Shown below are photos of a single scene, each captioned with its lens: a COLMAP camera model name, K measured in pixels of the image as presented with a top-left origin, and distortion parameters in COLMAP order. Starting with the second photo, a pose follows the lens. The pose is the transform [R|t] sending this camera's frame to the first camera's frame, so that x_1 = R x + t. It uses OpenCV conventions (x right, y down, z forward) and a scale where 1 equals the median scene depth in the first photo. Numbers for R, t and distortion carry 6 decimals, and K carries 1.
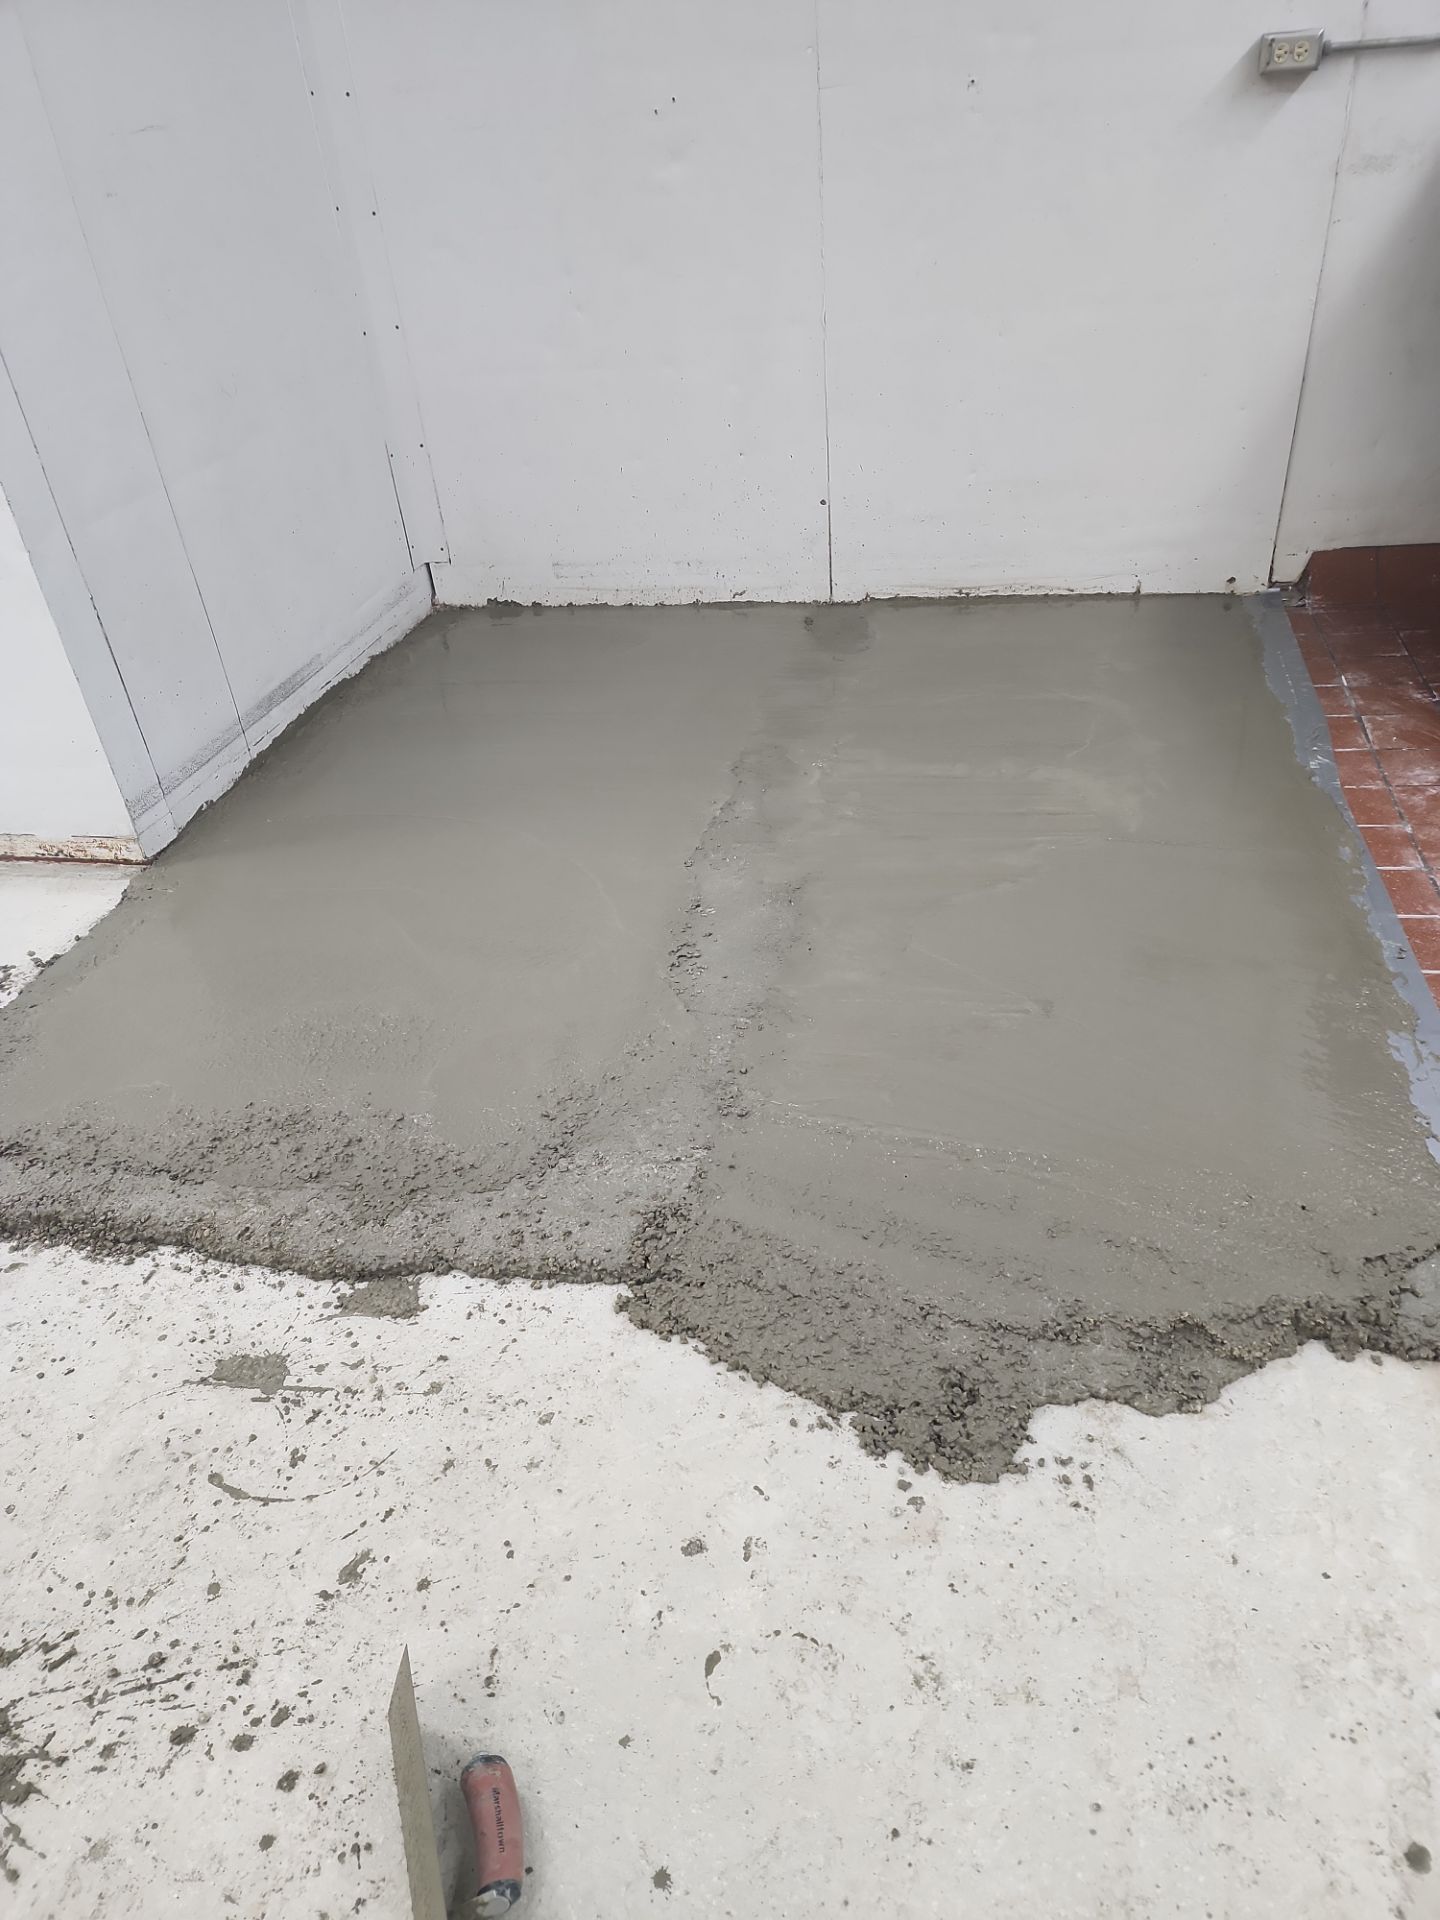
lens RADIAL K [[1309.7, 0, 724.7], [0, 1309.7, 979.8], [0, 0, 1]] dist [0.078628, -0.063734]
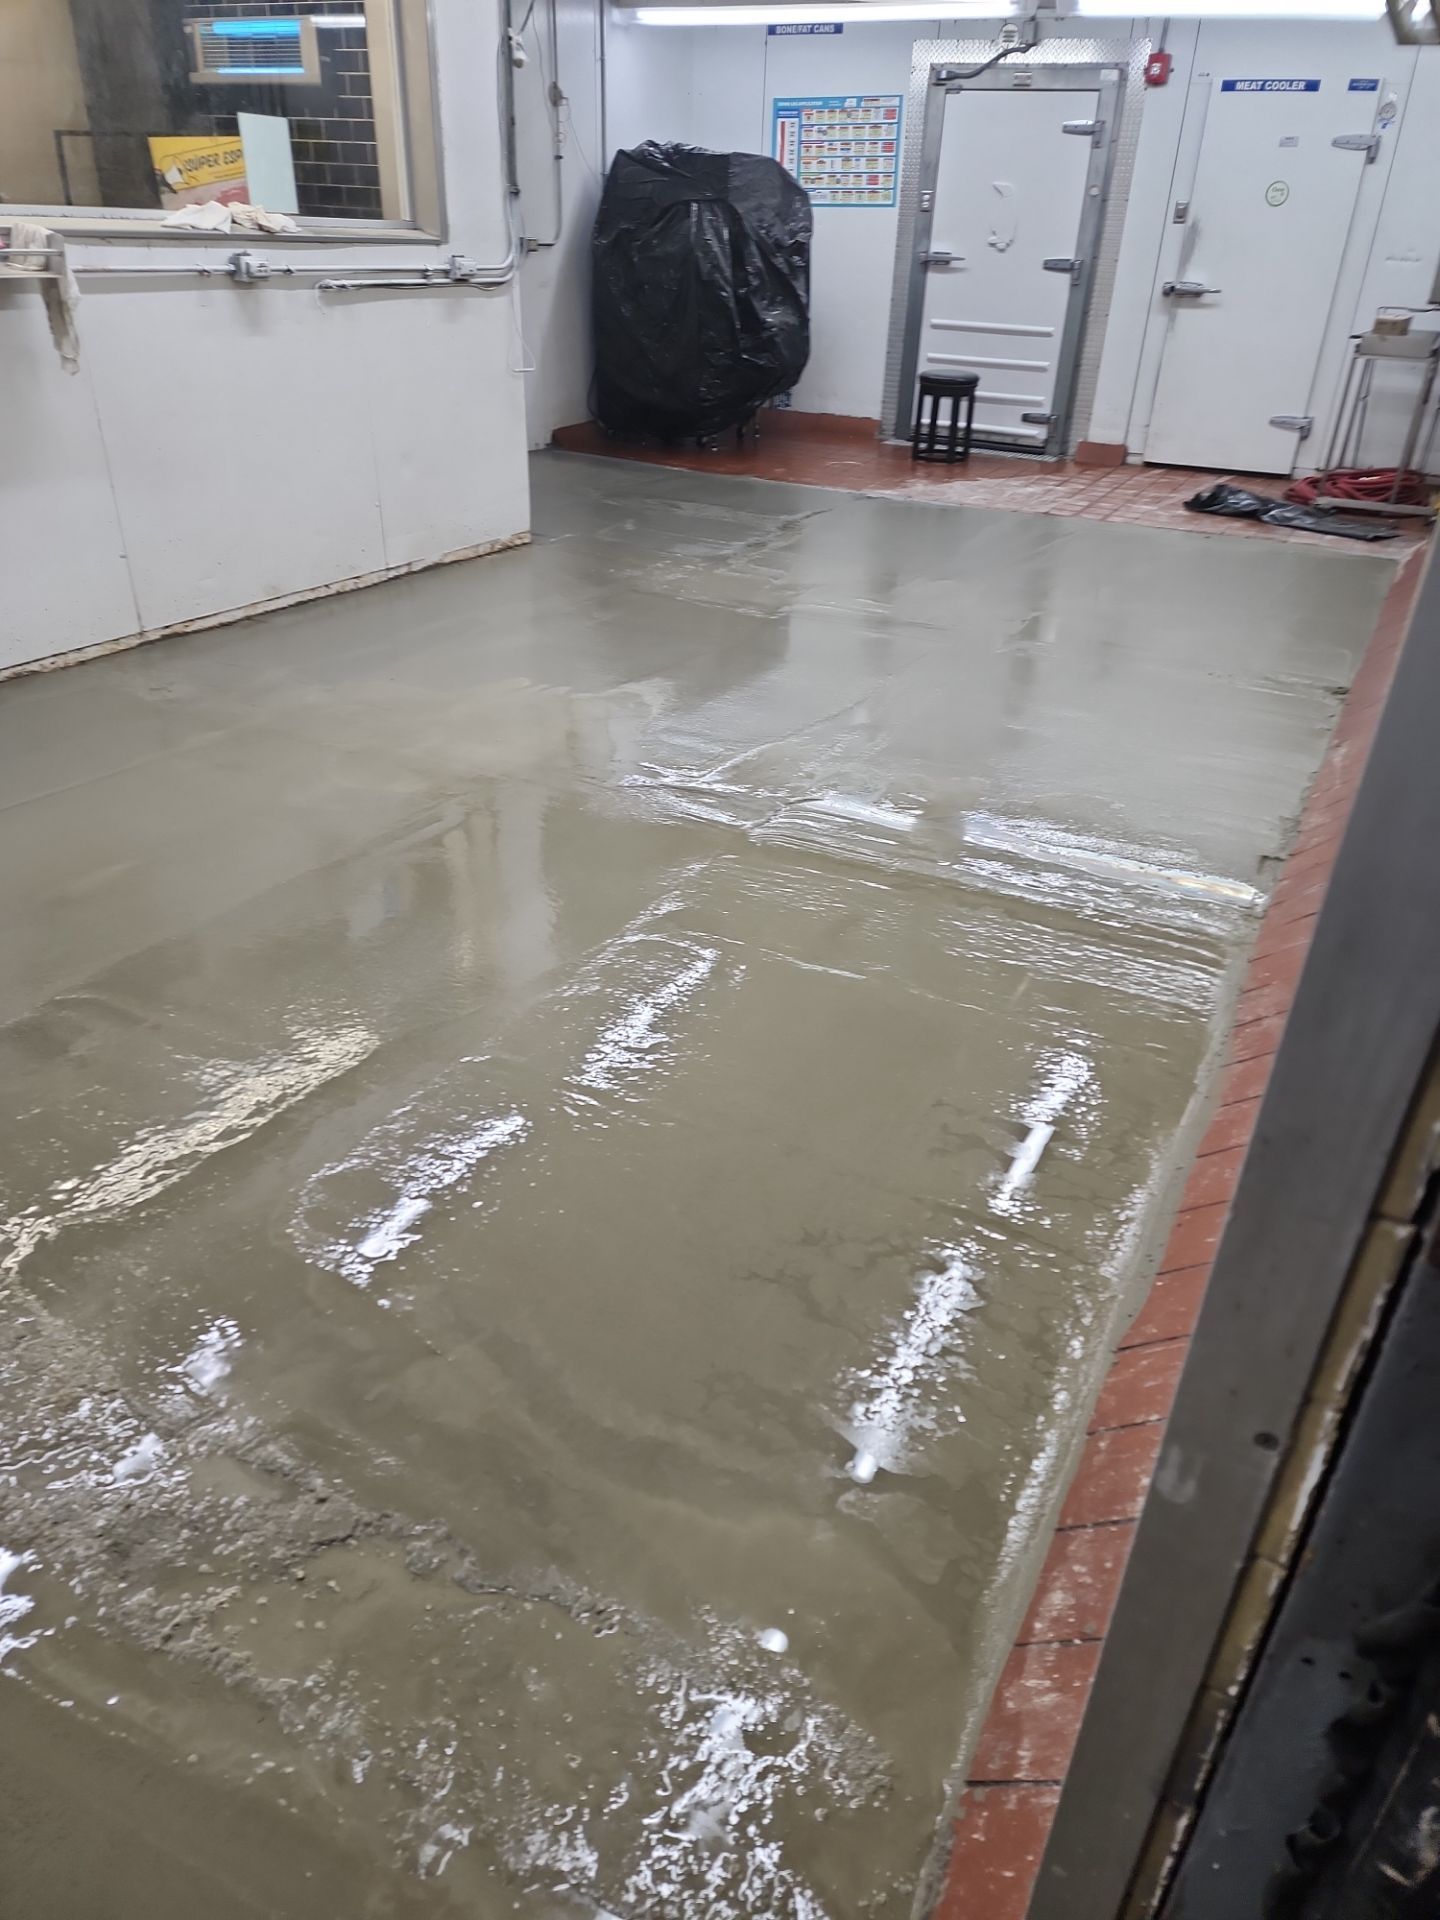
lens RADIAL K [[1307.3, 0, 739.3], [0, 1307.3, 965.8], [0, 0, 1]] dist [0.089163, -0.076120]
pose [[0.278690, -0.386951, 0.878977, -2.562895], [0.474977, 0.851002, 0.224038, 0.192986], [-0.834703, 0.355057, 0.420958, -0.024930]]
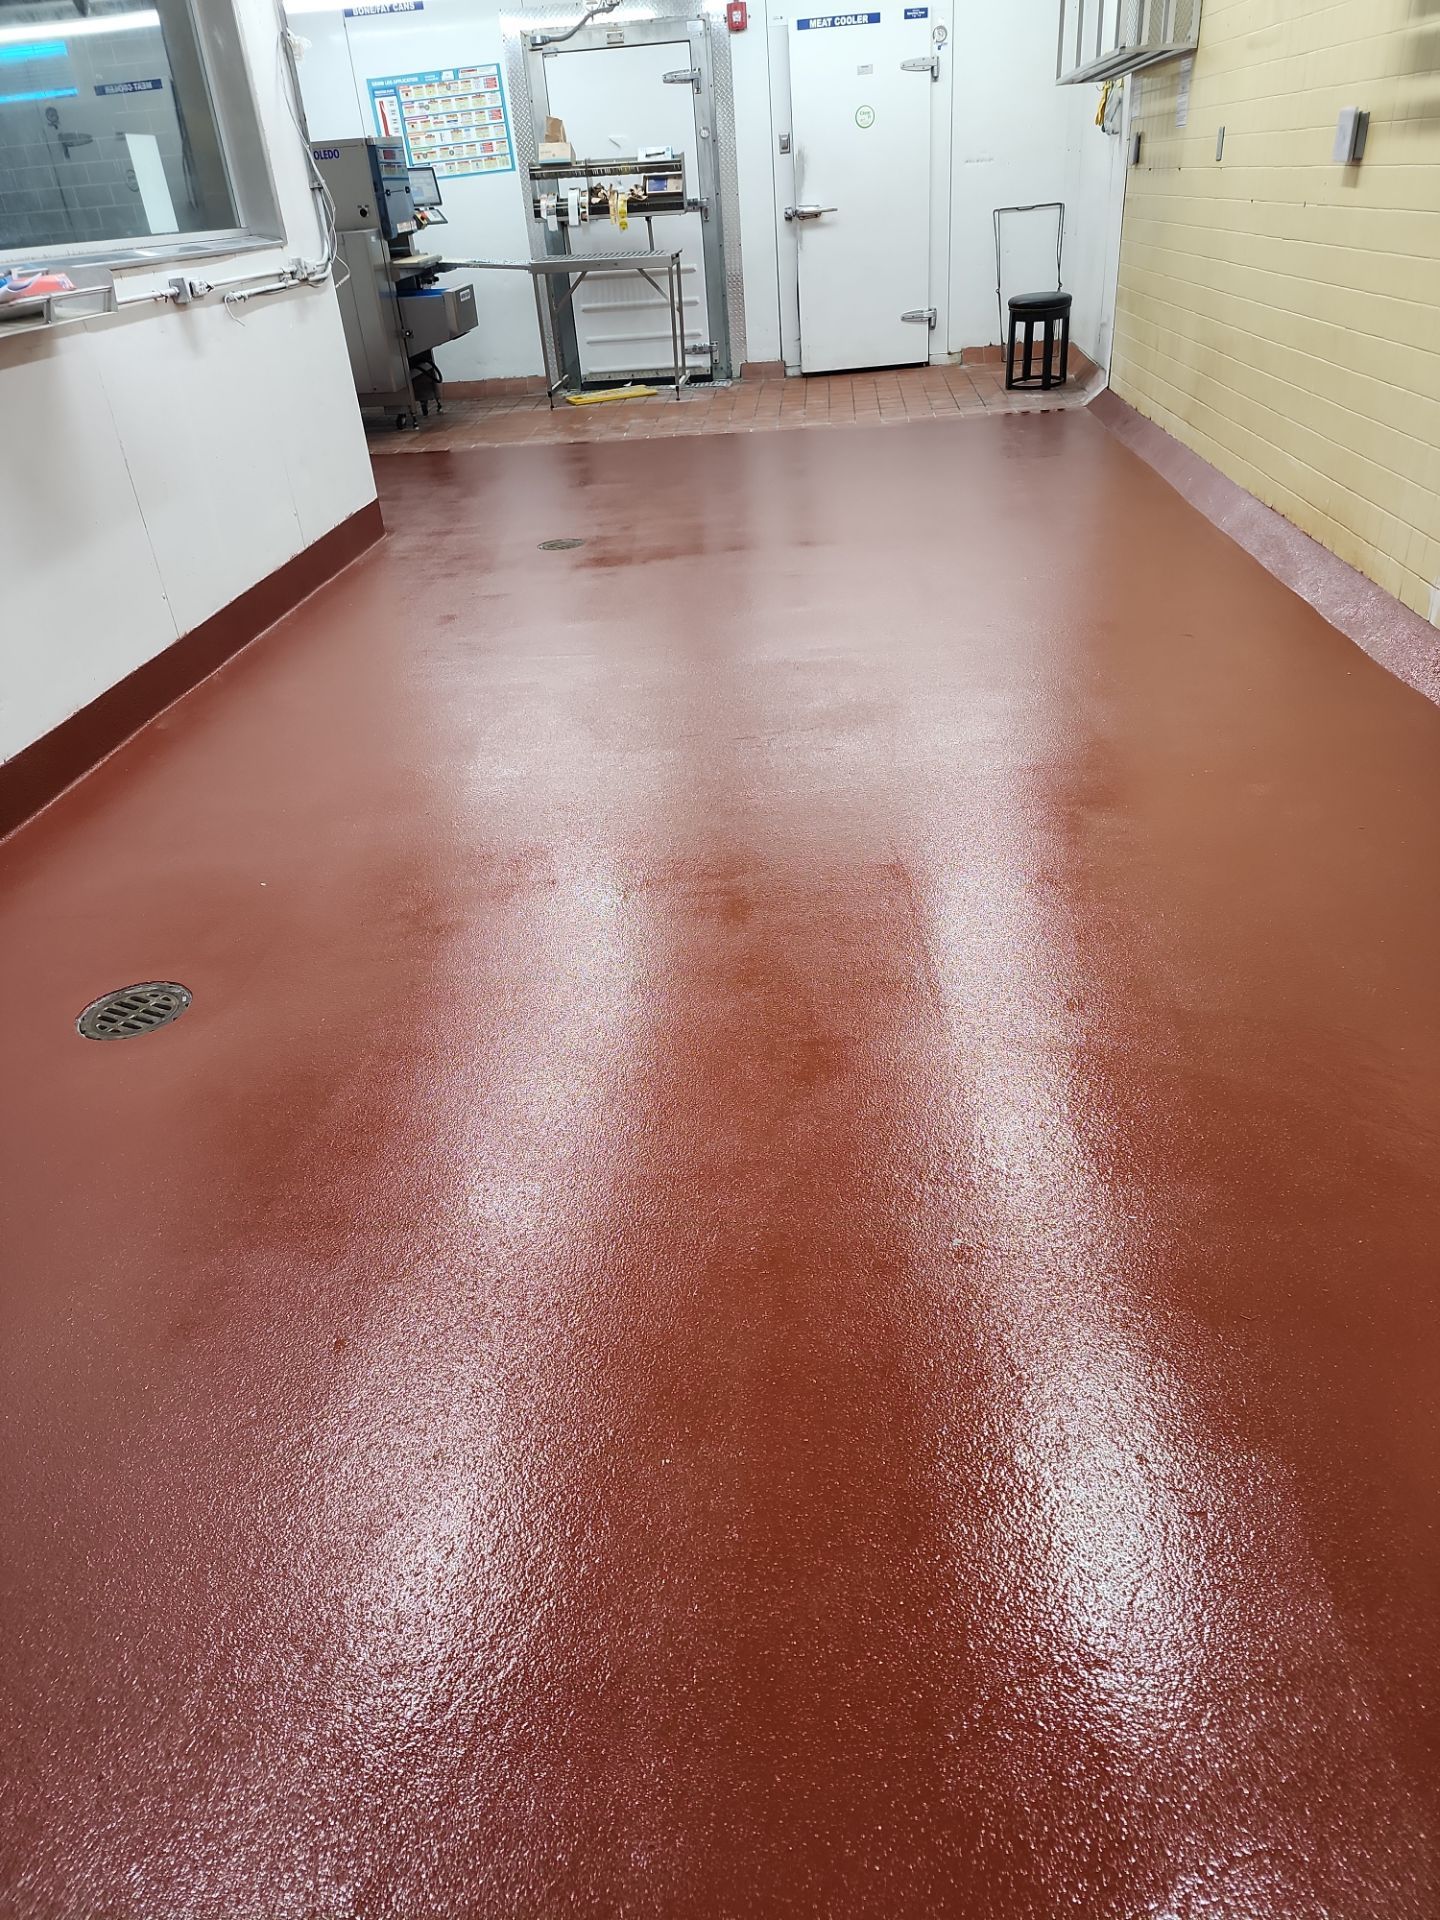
lens RADIAL K [[1314.4, 0, 719.4], [0, 1314.4, 954.7], [0, 0, 1]] dist [0.081910, -0.073030]
pose [[-0.117369, -0.420253, 0.899784, -2.821073], [0.613708, 0.681635, 0.398417, -0.145142], [-0.780760, 0.598967, 0.177910, 0.537489]]
